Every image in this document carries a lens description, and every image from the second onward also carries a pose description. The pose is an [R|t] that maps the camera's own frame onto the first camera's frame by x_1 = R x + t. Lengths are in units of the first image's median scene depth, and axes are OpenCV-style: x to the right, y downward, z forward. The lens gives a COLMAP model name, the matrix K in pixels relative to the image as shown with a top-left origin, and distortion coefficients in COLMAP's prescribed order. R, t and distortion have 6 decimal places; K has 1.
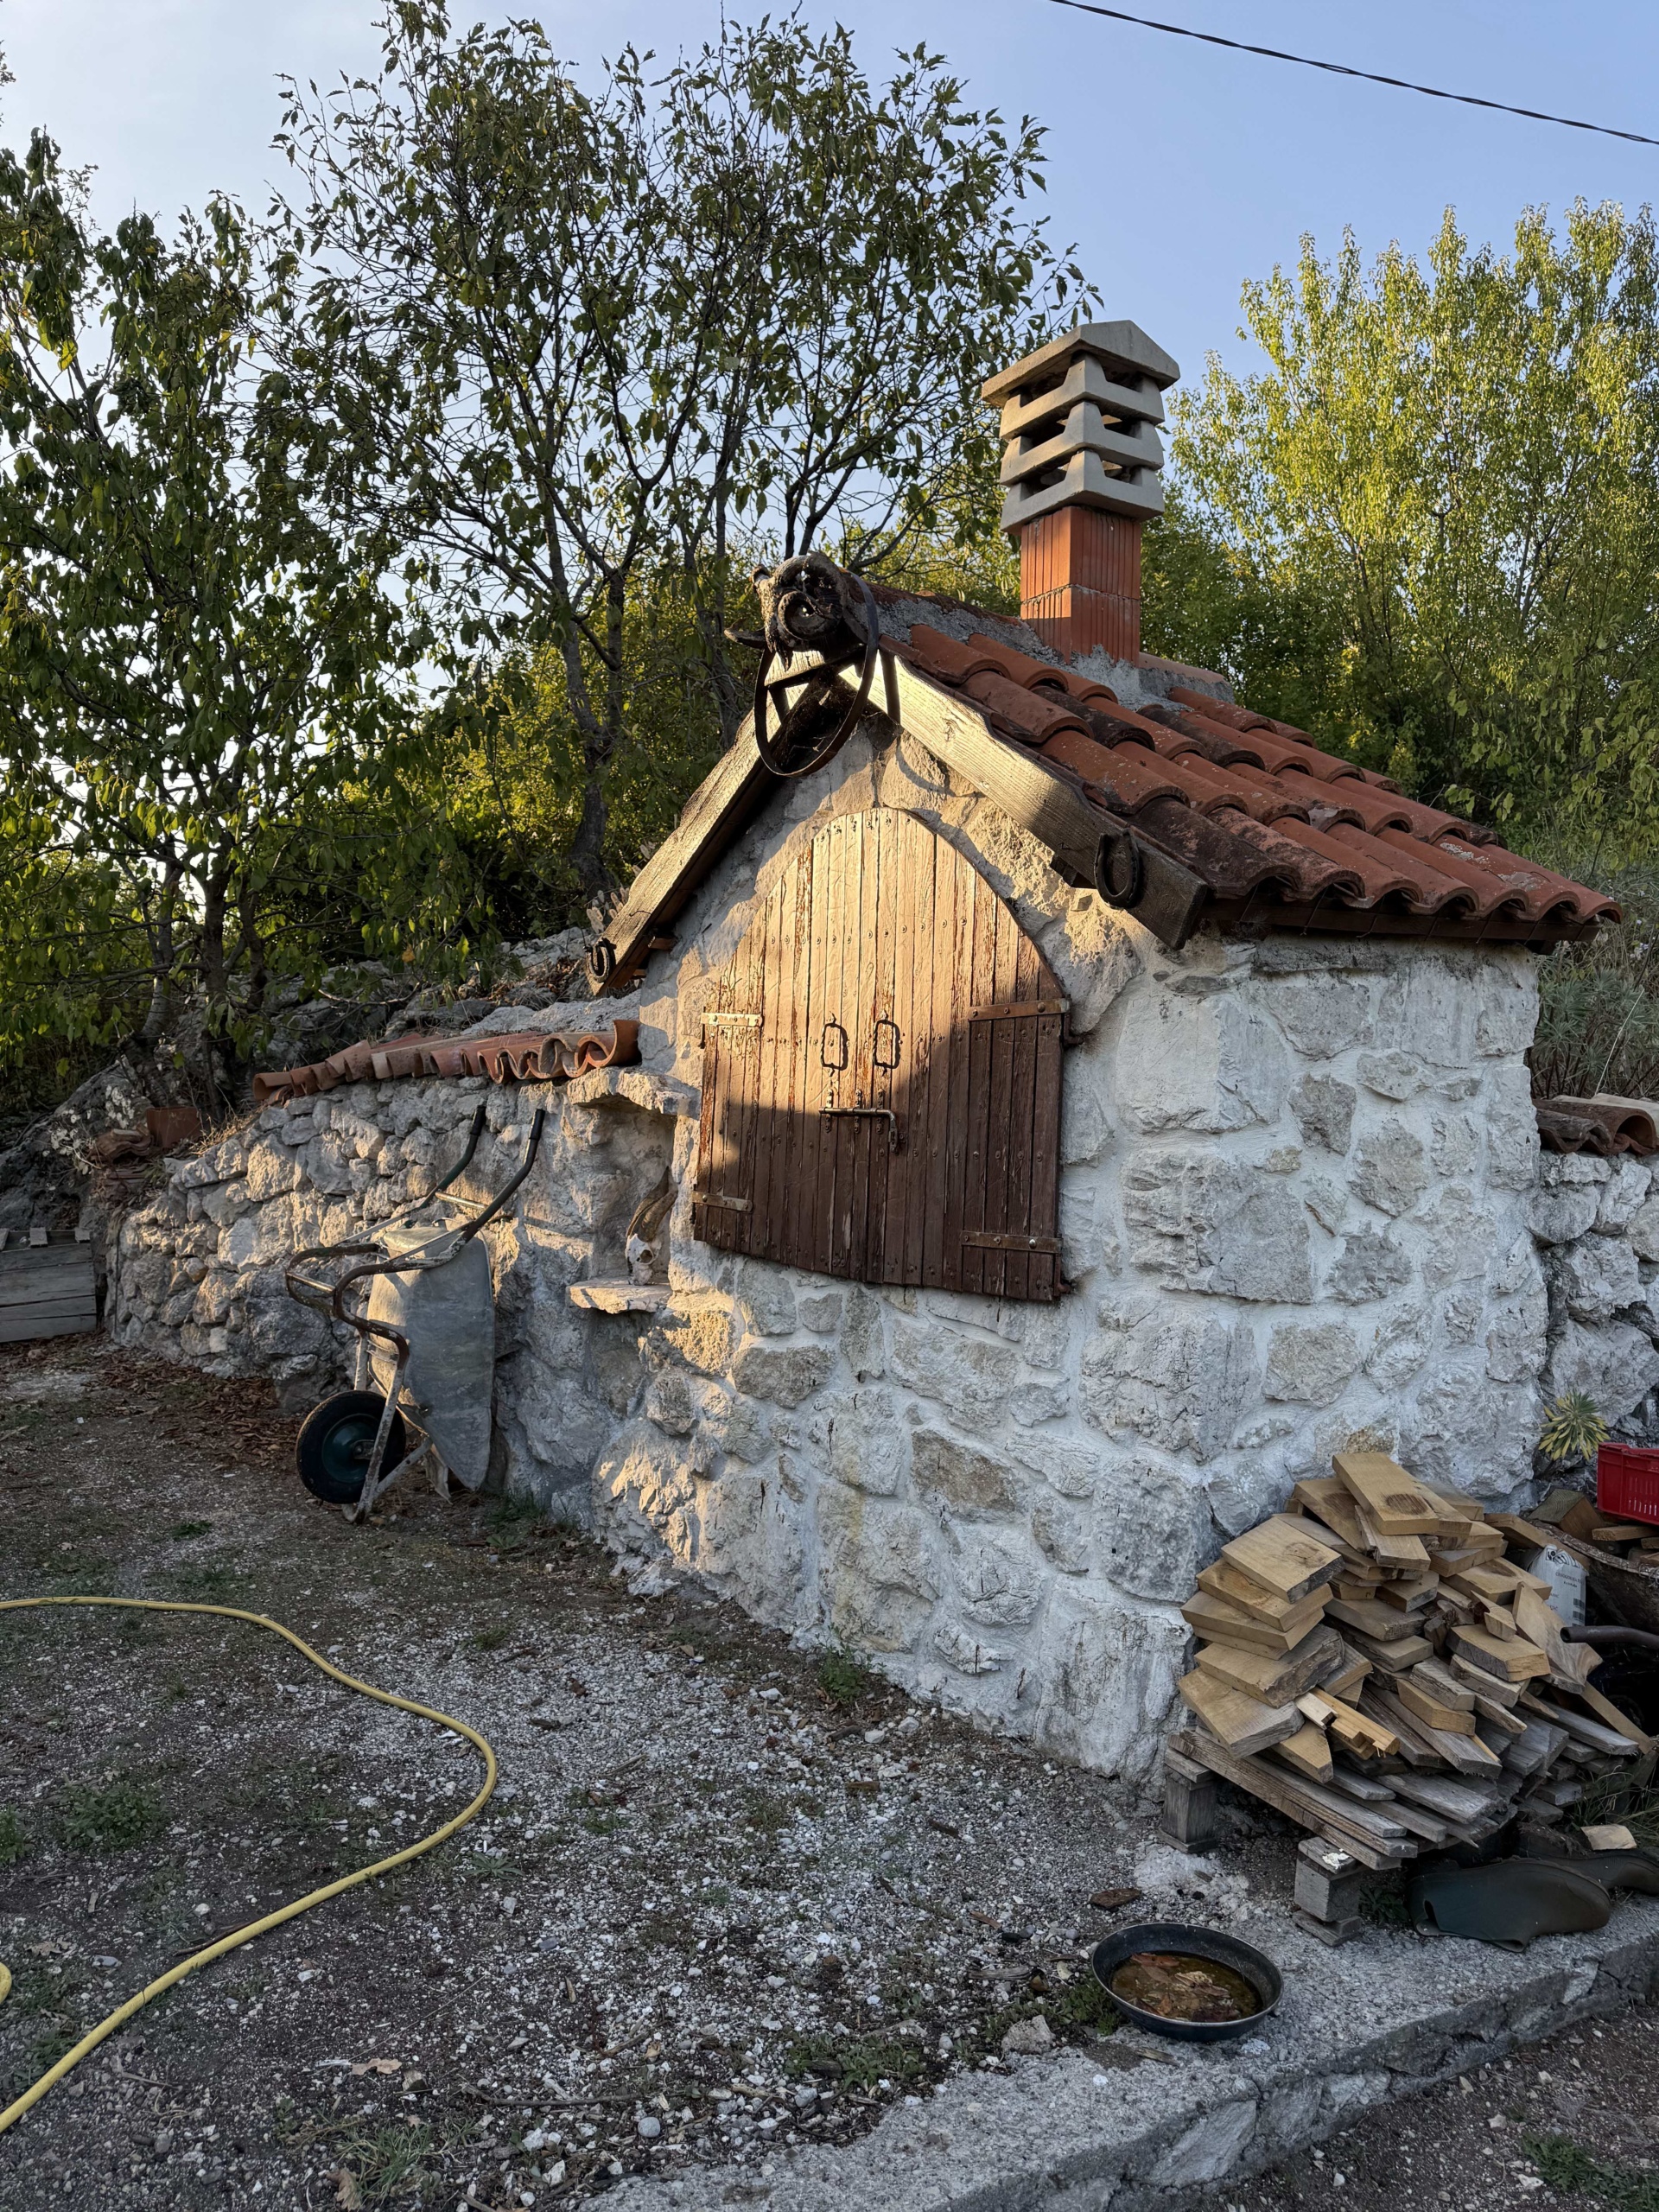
lens RADIAL K [[1647.6, 0, 817.4], [0, 1647.6, 1088.1], [0, 0, 1]] dist [0.047315, -0.059171]
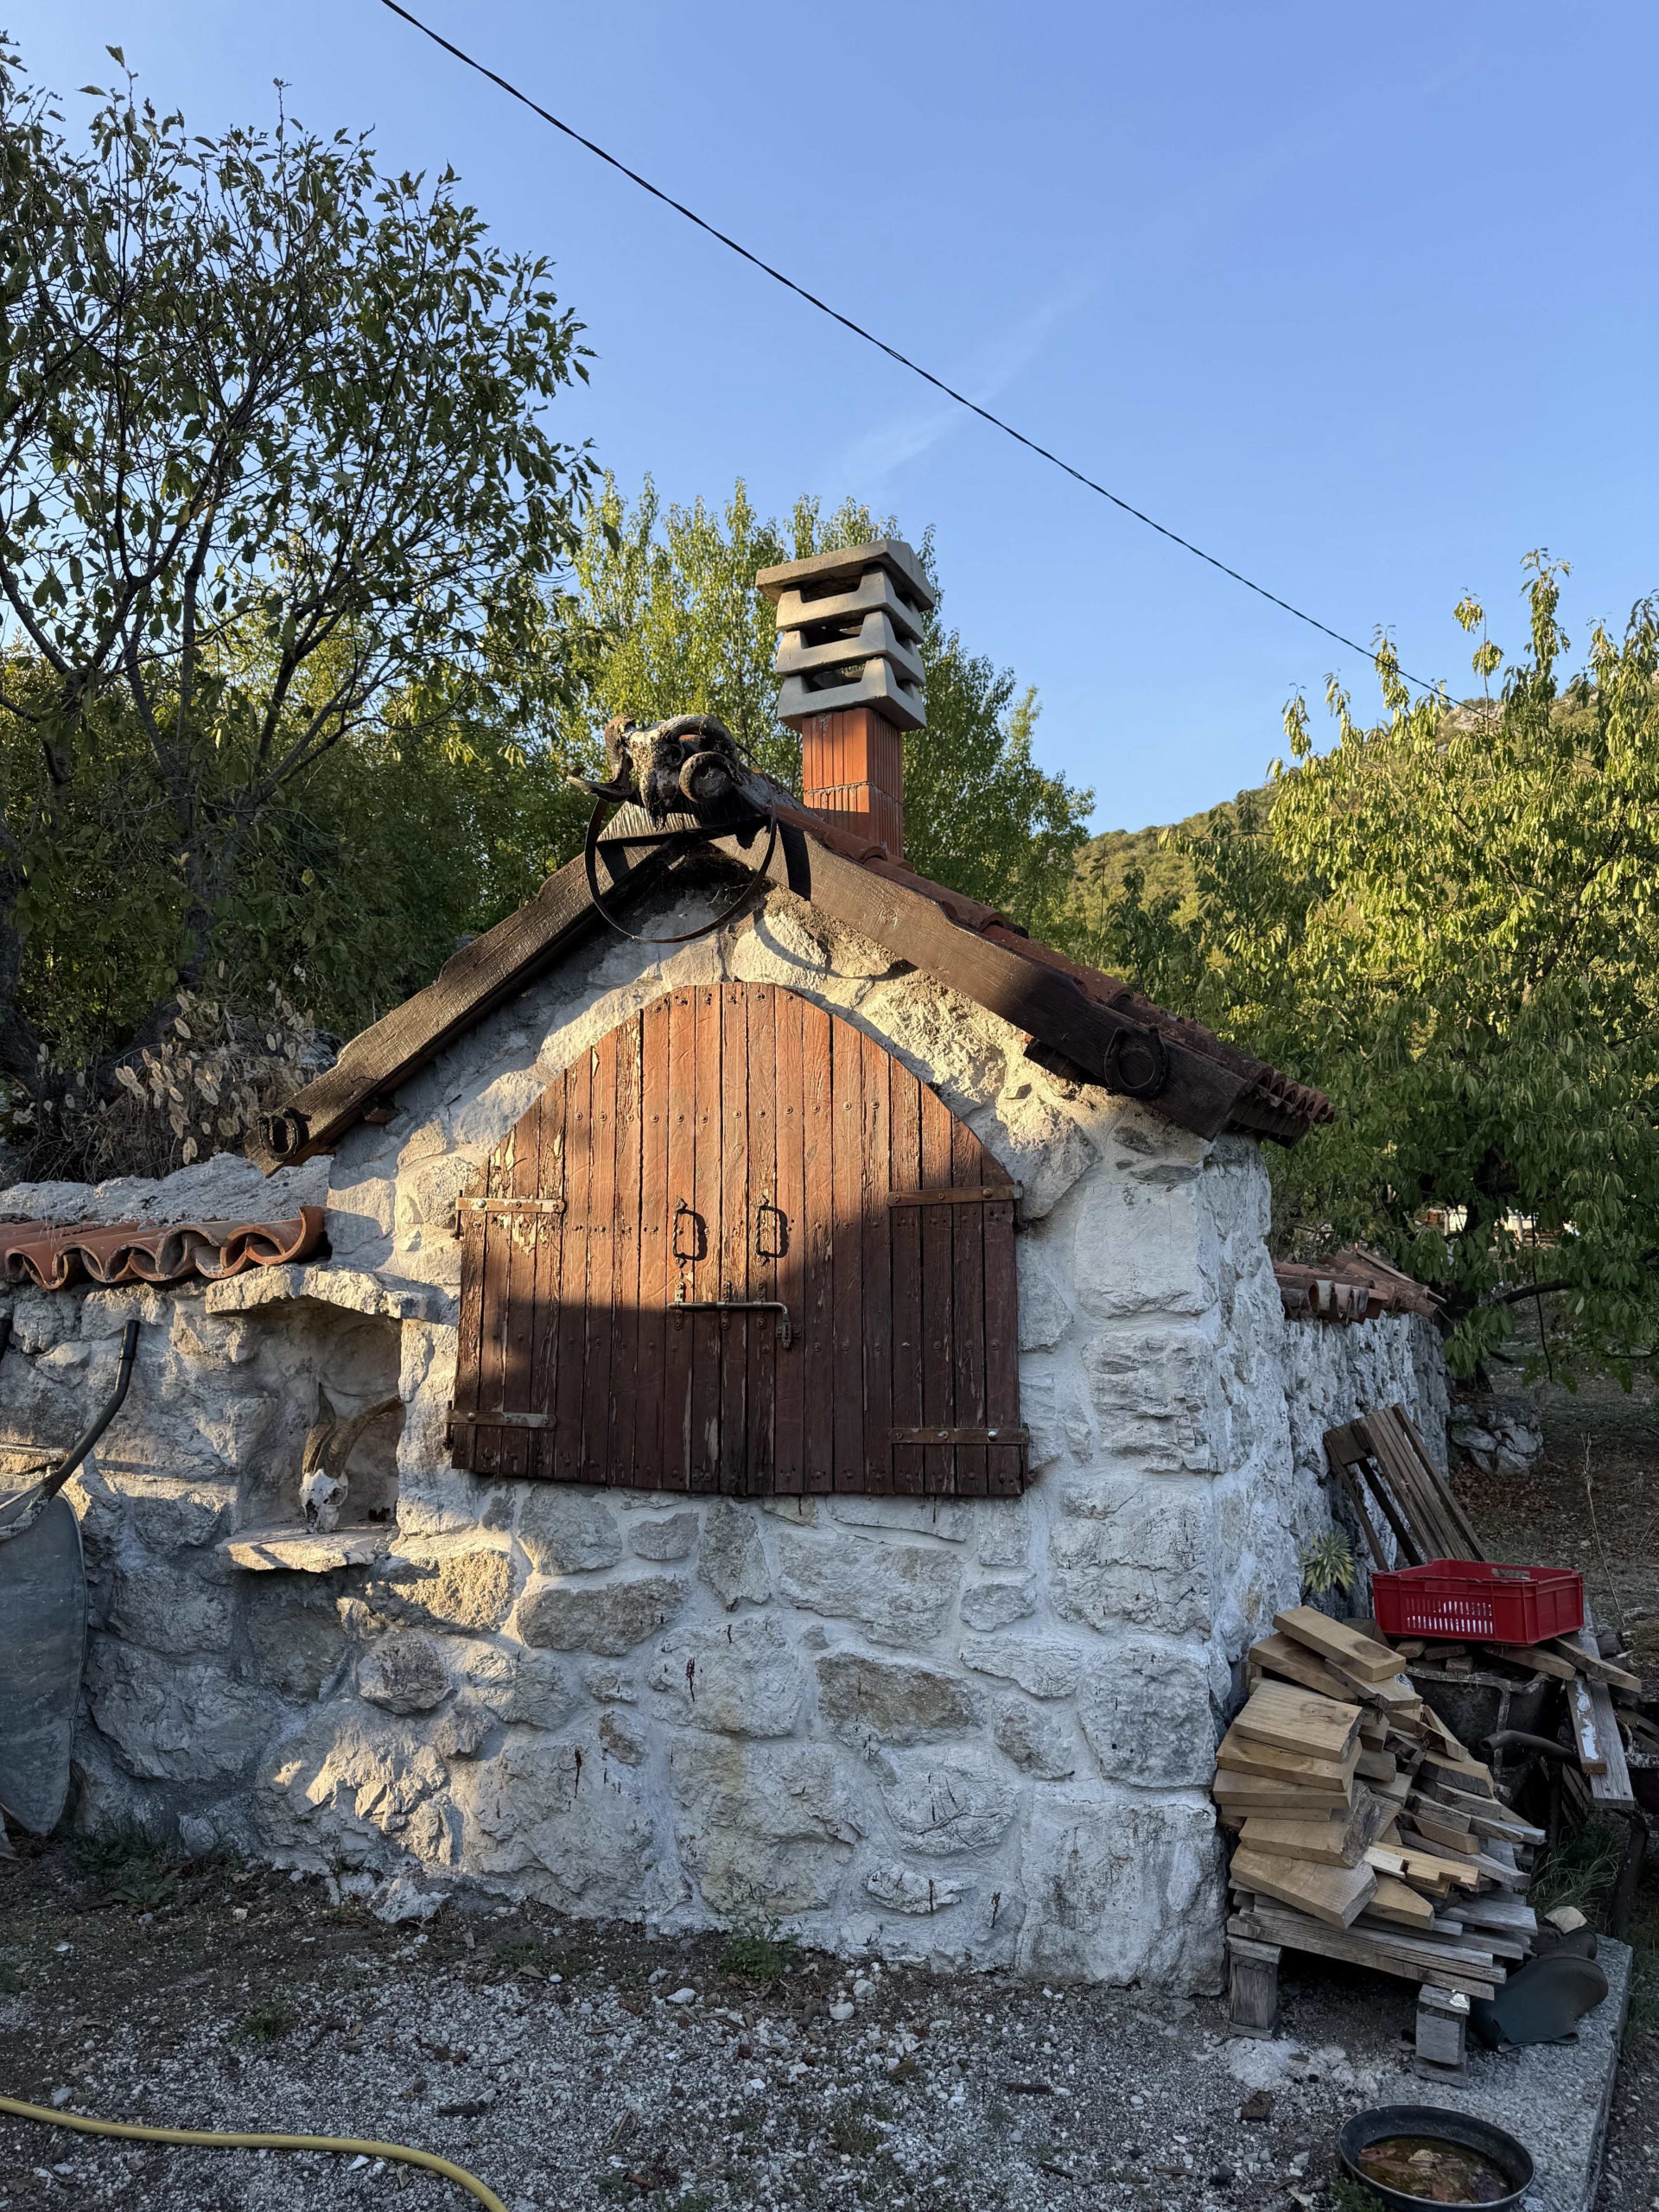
lens RADIAL K [[1647.6, 0, 821.8], [0, 1647.6, 1089.0], [0, 0, 1]] dist [0.047315, -0.059171]
pose [[0.840027, 0.034669, 0.541435, -0.440710], [0.024118, 0.994584, -0.101103, -0.012493], [-0.542008, 0.097988, 0.834641, 0.194706]]
